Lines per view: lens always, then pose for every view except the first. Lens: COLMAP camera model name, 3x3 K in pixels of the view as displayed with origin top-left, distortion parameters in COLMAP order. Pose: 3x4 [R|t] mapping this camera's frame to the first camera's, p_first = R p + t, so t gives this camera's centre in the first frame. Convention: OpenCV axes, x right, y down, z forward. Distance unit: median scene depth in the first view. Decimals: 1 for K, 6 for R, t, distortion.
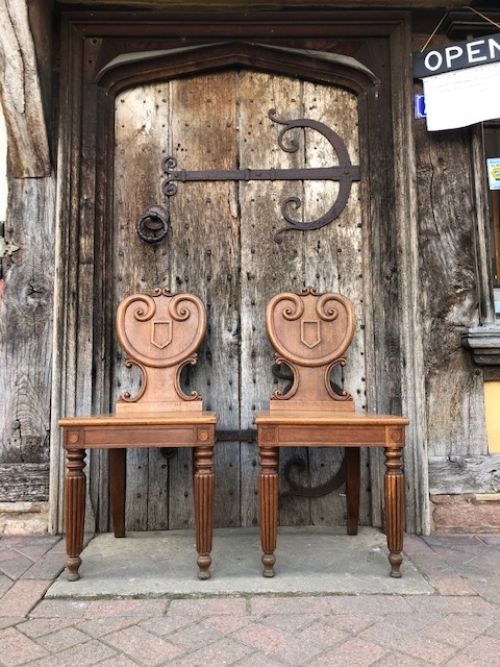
lens RADIAL K [[543.8, 0, 251.2], [0, 543.8, 329.8], [0, 0, 1]] dist [0.008940, -0.006781]
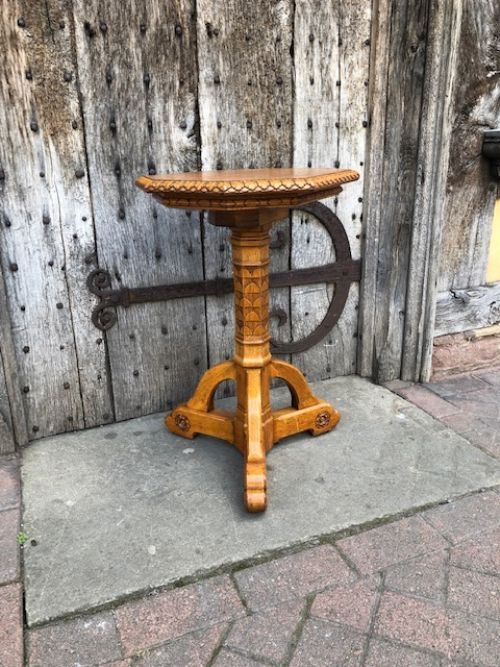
lens RADIAL K [[543.8, 0, 253.4], [0, 543.8, 333.0], [0, 0, 1]] dist [0.008940, -0.006781]
pose [[0.927939, -0.122147, 0.352150, -0.220751], [-0.029042, 0.918213, 0.395021, -0.032365], [-0.371599, -0.376783, 0.848498, 0.359176]]
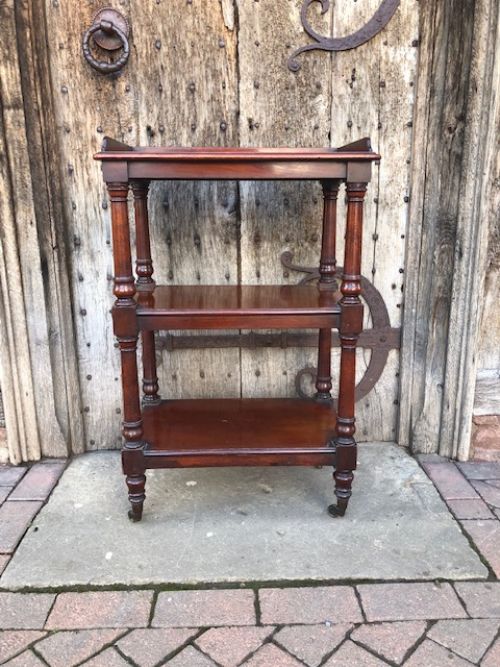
lens RADIAL K [[543.8, 0, 250.6], [0, 543.8, 334.2], [0, 0, 1]] dist [0.008940, -0.006781]
pose [[0.999948, -0.003834, 0.009430, -0.012849], [0.000444, 0.941905, 0.335880, -0.083253], [-0.010170, -0.335858, 0.941858, 0.257791]]
